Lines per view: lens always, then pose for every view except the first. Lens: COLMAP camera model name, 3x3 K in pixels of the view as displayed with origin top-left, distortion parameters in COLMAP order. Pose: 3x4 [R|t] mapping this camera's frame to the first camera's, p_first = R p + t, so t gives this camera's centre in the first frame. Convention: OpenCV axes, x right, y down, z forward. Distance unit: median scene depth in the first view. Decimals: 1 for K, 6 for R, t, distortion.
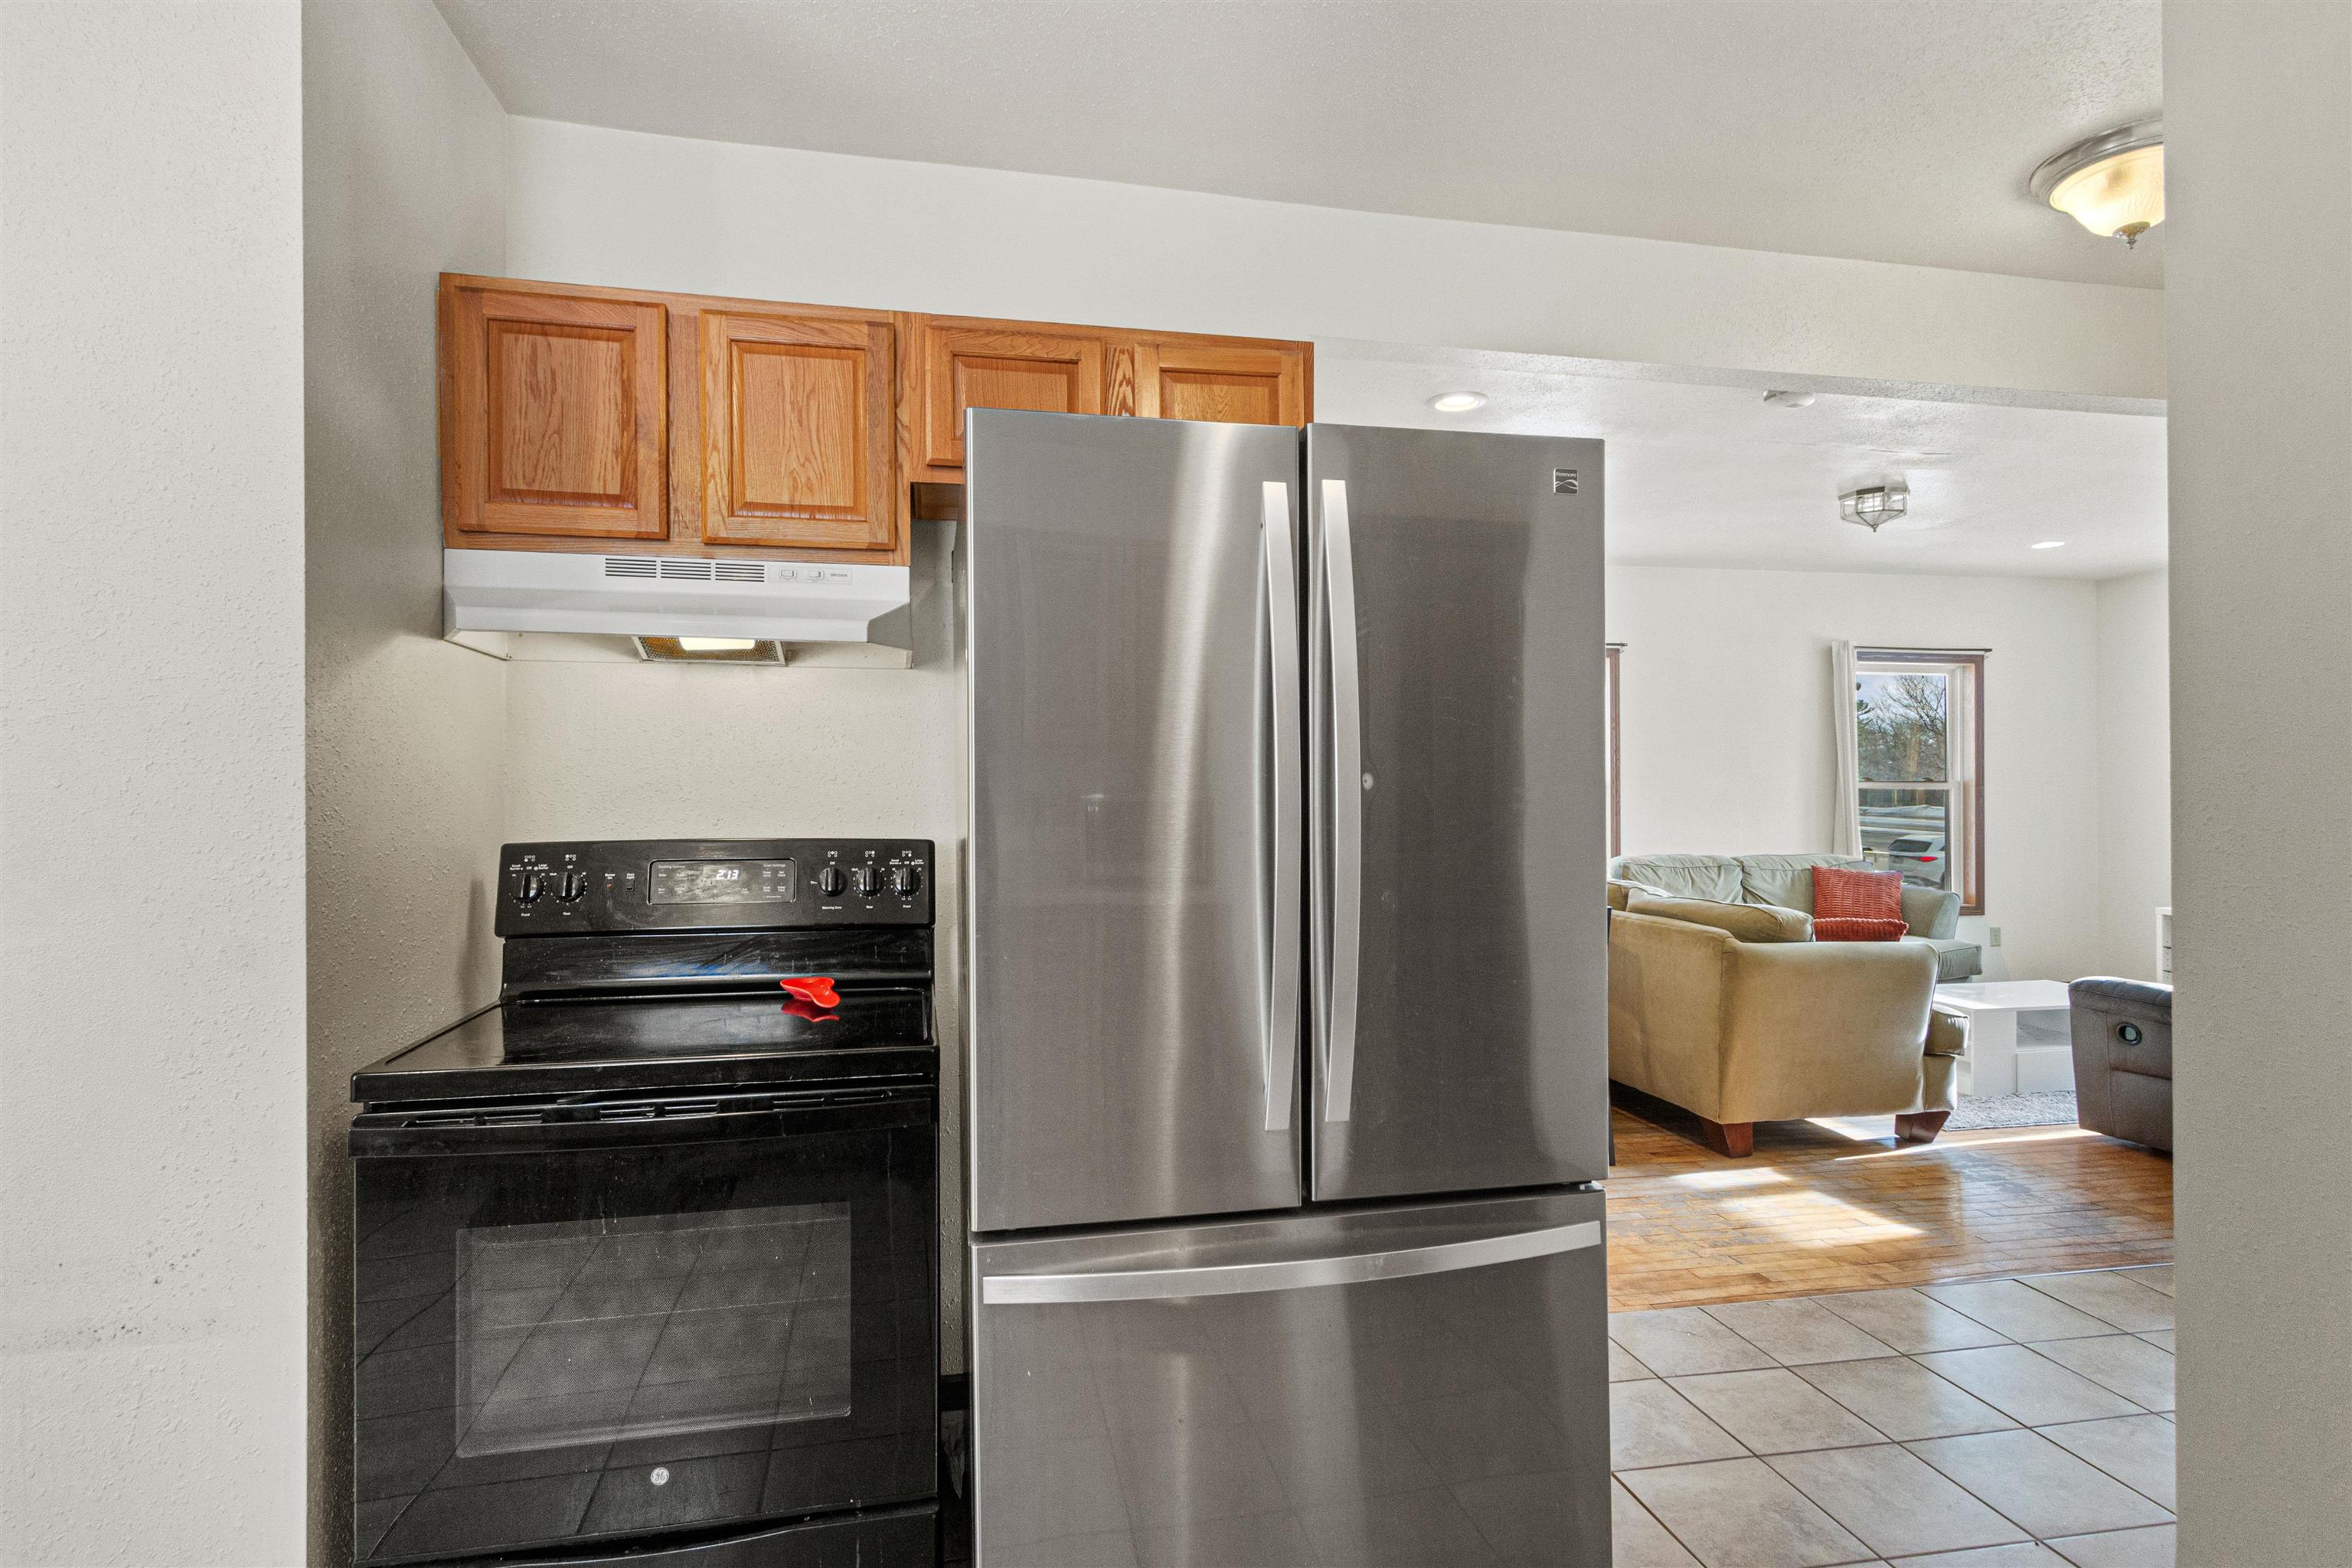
lens RADIAL K [[1200.8, 0, 1167.8], [0, 1200.8, 784.7], [0, 0, 1]] dist [0.012575, 0.000690]
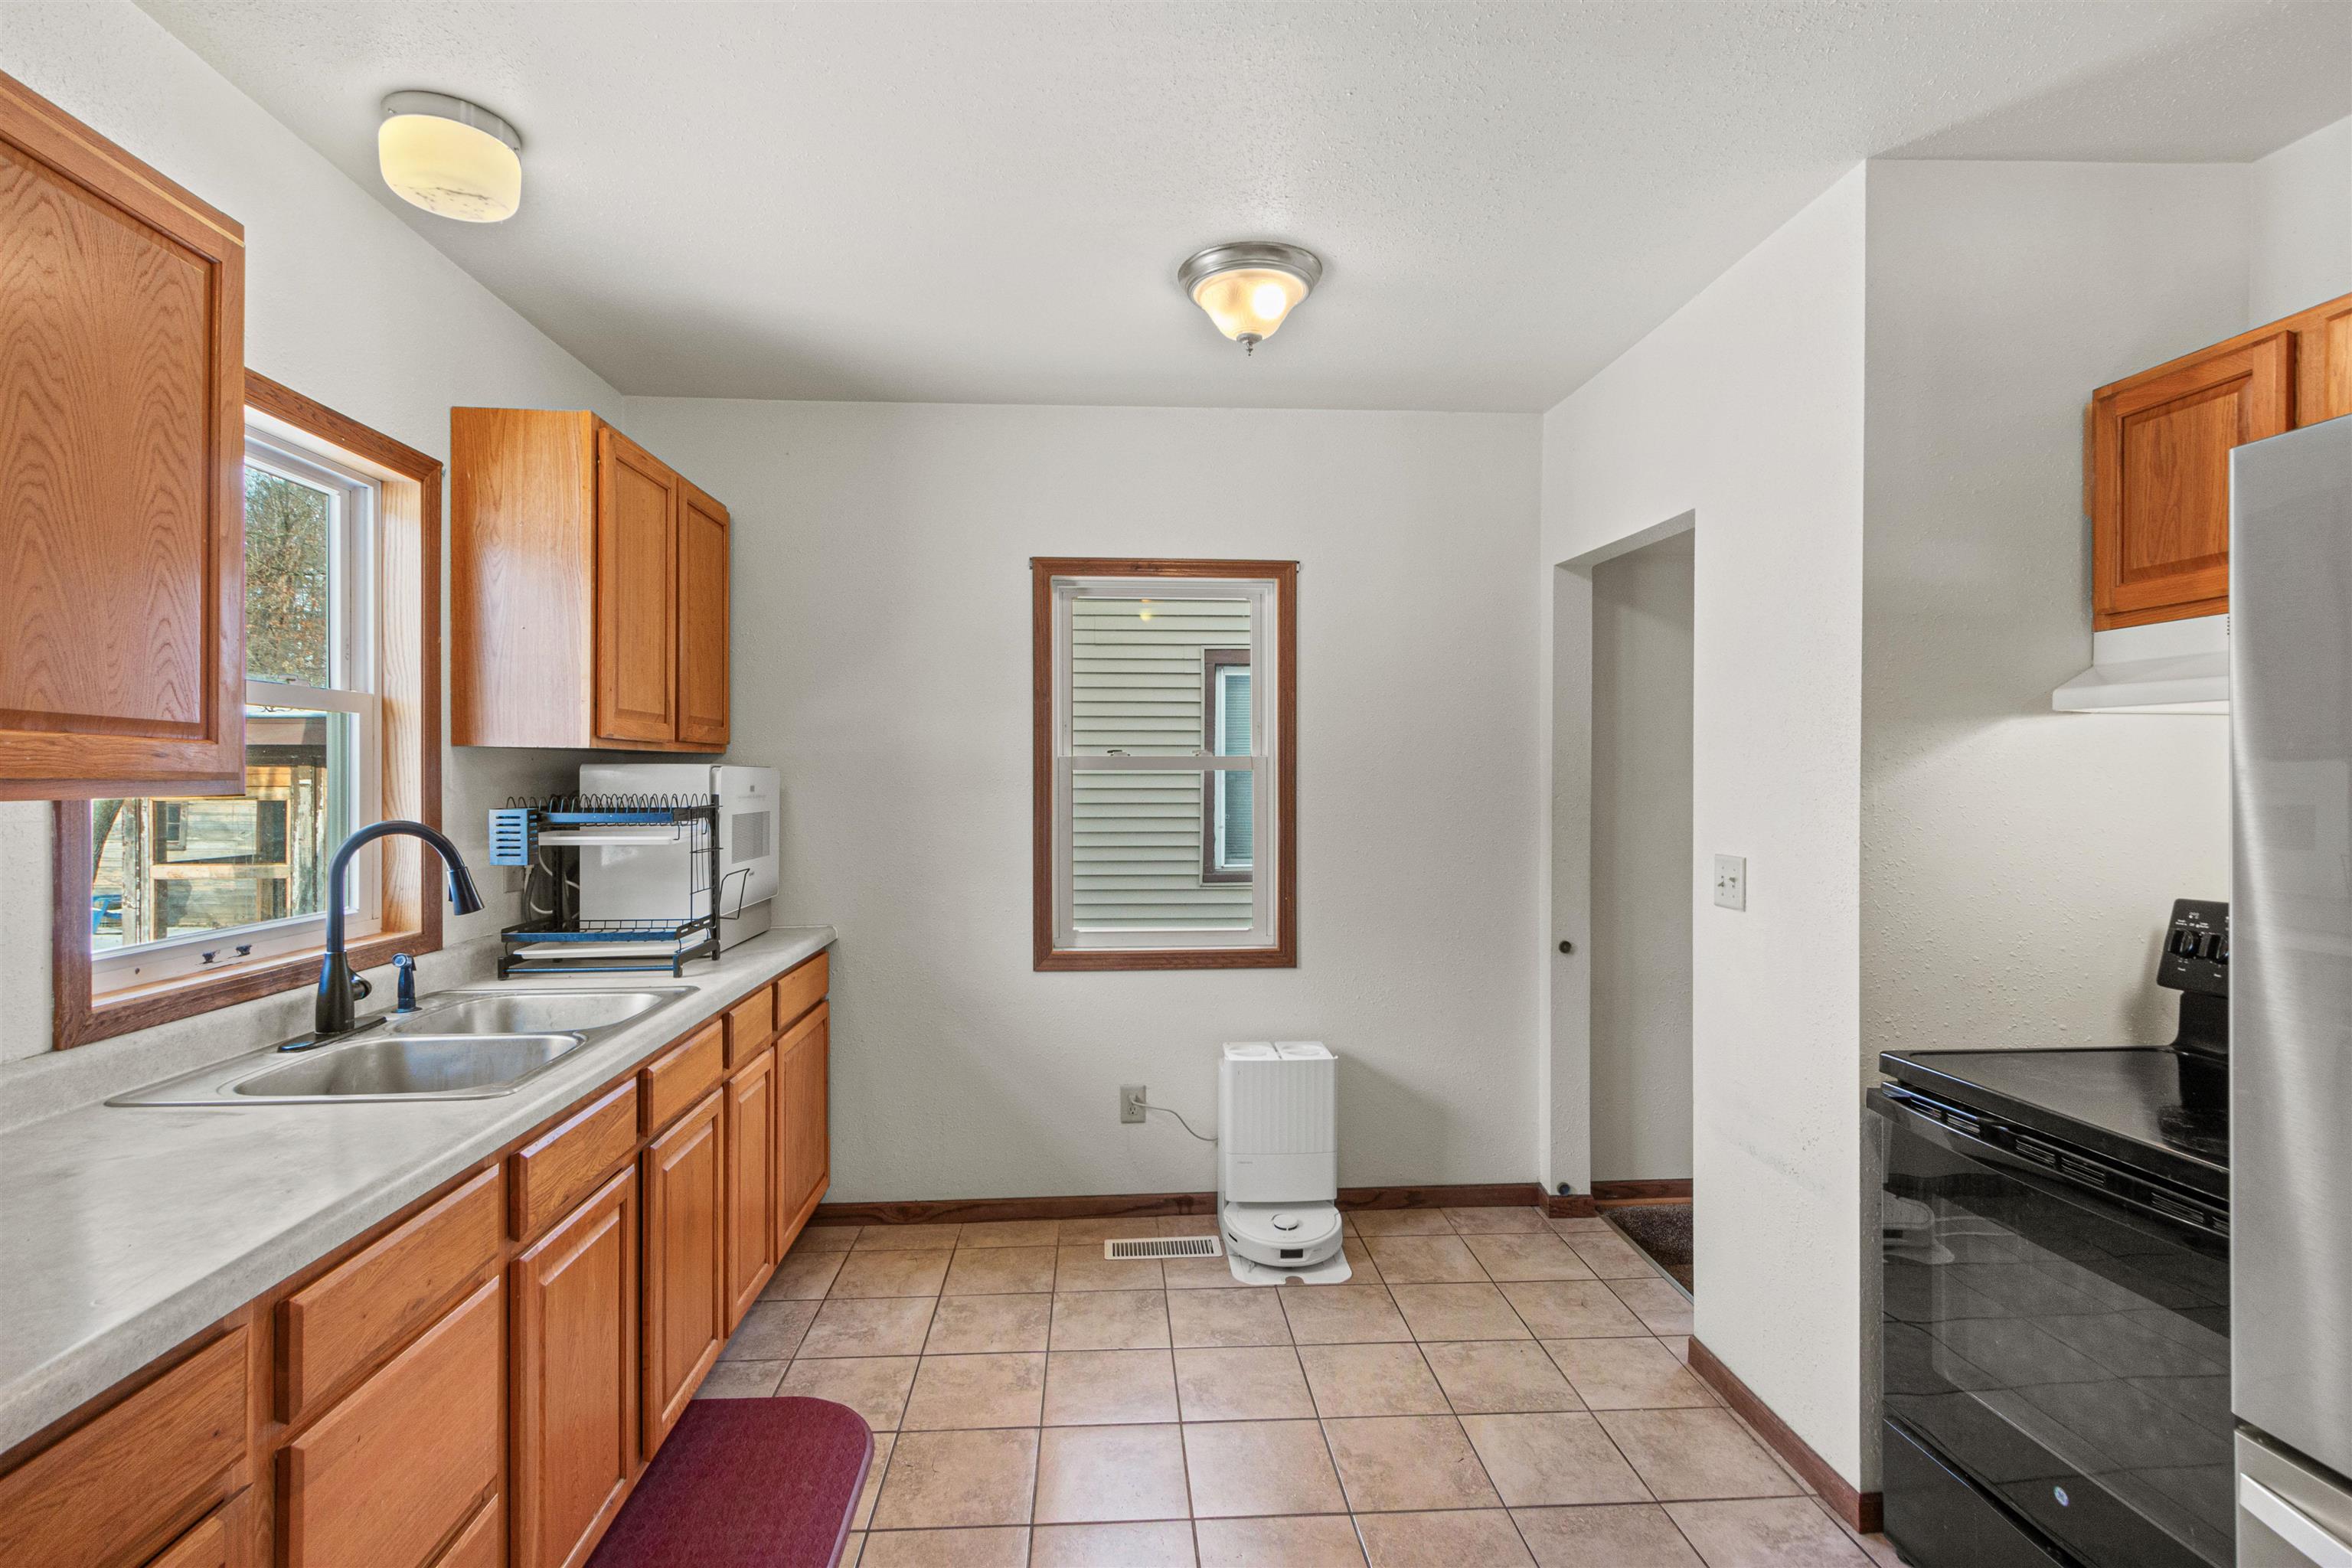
lens RADIAL K [[1127.3, 0, 1169.8], [0, 1127.3, 779.6], [0, 0, 1]] dist [0.012763, -0.000364]
pose [[-0.121840, 0.002272, -0.992547, 0.537363], [0.002692, 0.999994, 0.001958, -0.058844], [0.992546, -0.002434, -0.121845, 0.255086]]
